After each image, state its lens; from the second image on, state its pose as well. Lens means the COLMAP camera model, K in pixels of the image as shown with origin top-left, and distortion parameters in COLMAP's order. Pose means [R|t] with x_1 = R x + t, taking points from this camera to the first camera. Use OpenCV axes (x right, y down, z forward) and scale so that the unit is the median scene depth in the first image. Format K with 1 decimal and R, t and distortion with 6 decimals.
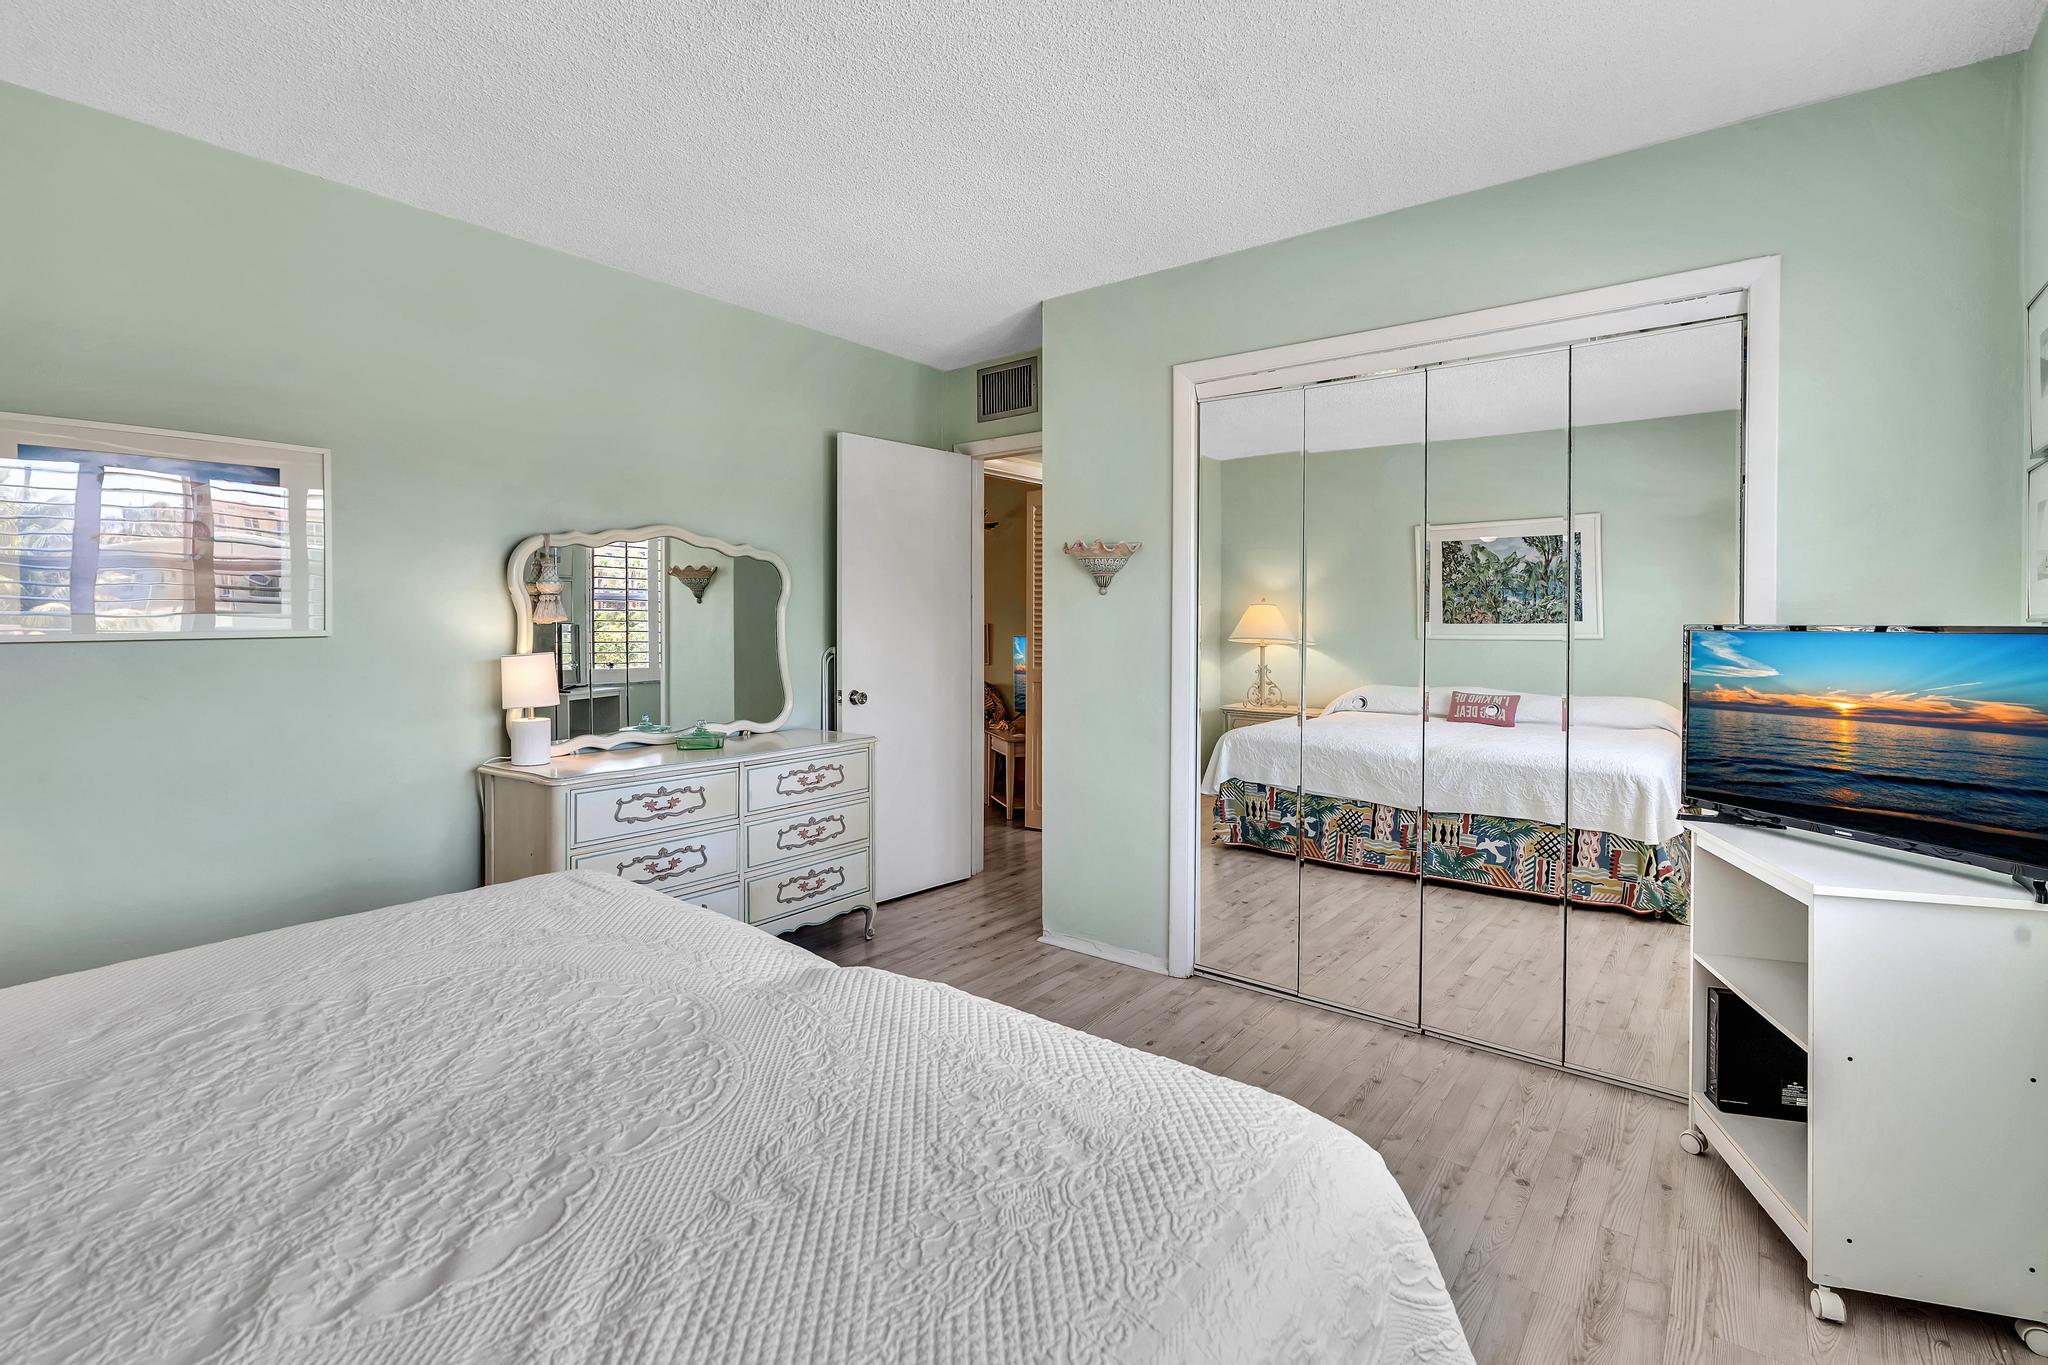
lens RADIAL K [[1008.3, 0, 1013.5], [0, 1008.3, 623.7], [0, 0, 1]] dist [-0.003836, 0.001581]
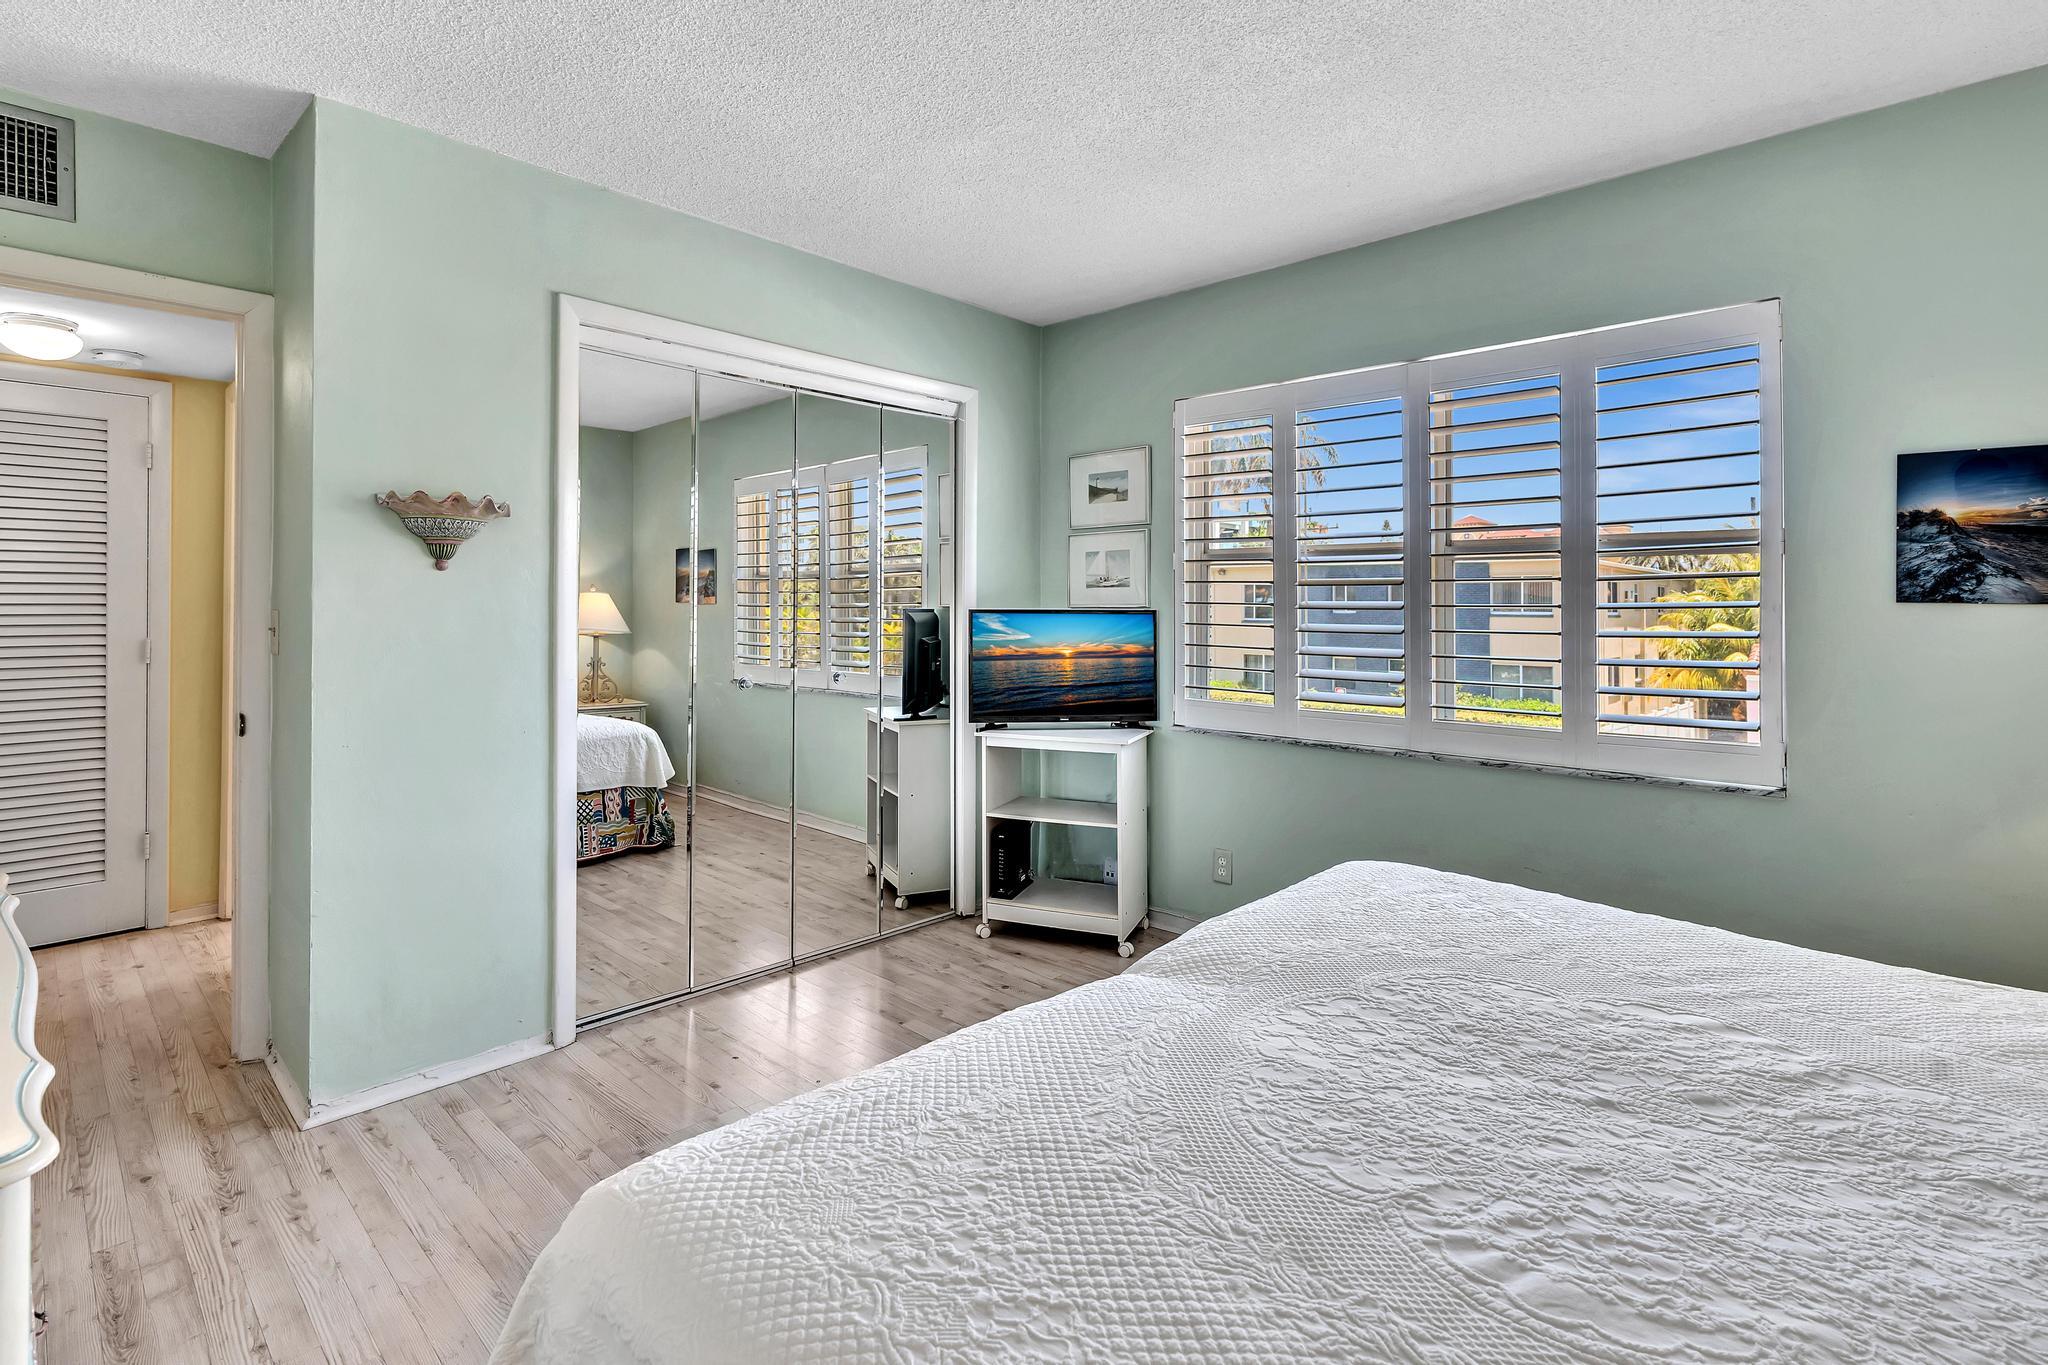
lens RADIAL K [[1008.3, 0, 1013.5], [0, 1008.3, 623.7], [0, 0, 1]] dist [-0.003836, 0.001581]
pose [[0.110257, -0.013594, 0.993810, -0.961768], [-0.002074, 0.999901, 0.013907, 0.001751], [-0.993901, -0.003594, 0.110218, 0.784001]]
